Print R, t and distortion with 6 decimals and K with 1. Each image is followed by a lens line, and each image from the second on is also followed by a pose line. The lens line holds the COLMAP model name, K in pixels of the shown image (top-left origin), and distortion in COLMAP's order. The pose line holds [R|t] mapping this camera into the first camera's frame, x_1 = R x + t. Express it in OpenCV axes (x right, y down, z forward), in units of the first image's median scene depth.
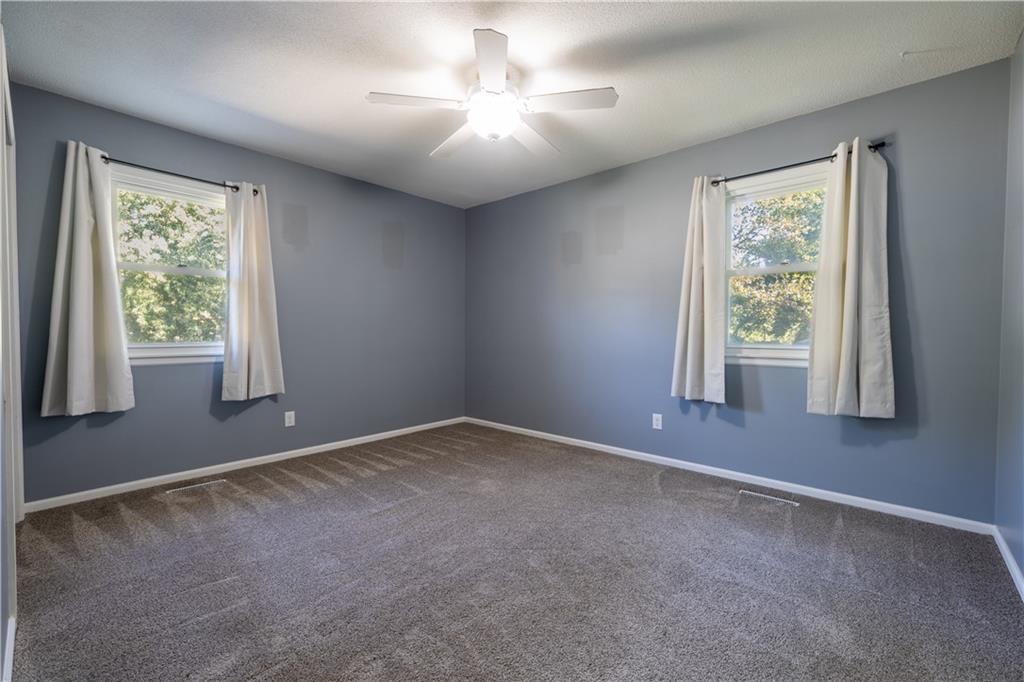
lens RADIAL K [[425.3, 0, 517.6], [0, 425.3, 340.7], [0, 0, 1]] dist [0.000251, 0.000000]
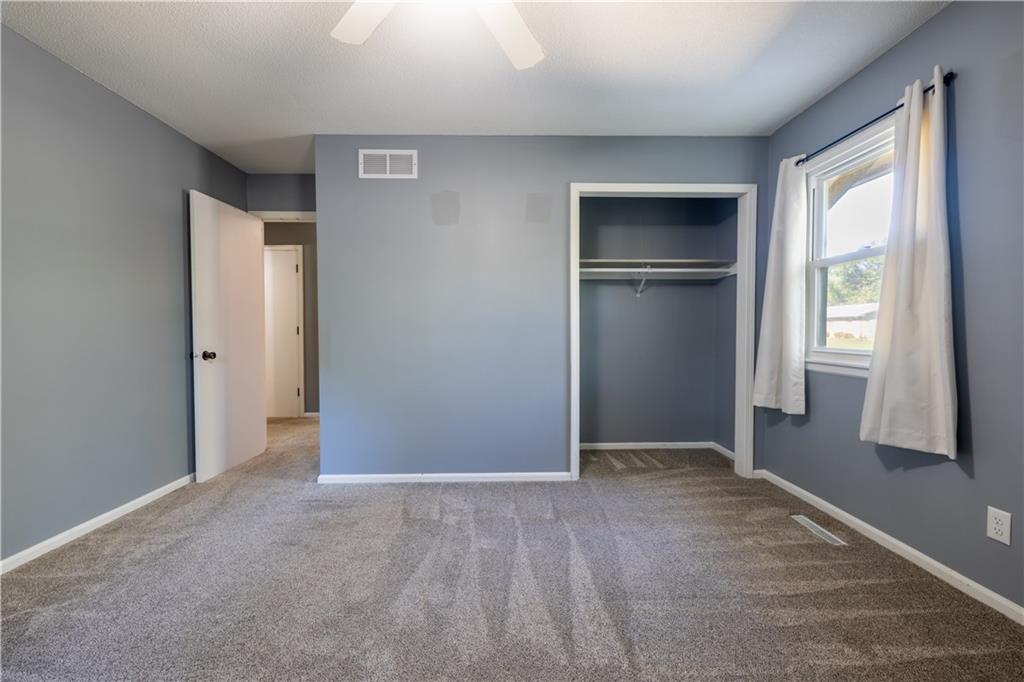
lens RADIAL K [[437.4, 0, 512.6], [0, 437.4, 337.6], [0, 0, 1]] dist [-0.000741, 0.000067]
pose [[-0.732764, 0.015673, -0.680303, 0.225370], [-0.013620, 0.999197, 0.037690, -0.040567], [0.680347, 0.036884, -0.731962, 1.251778]]
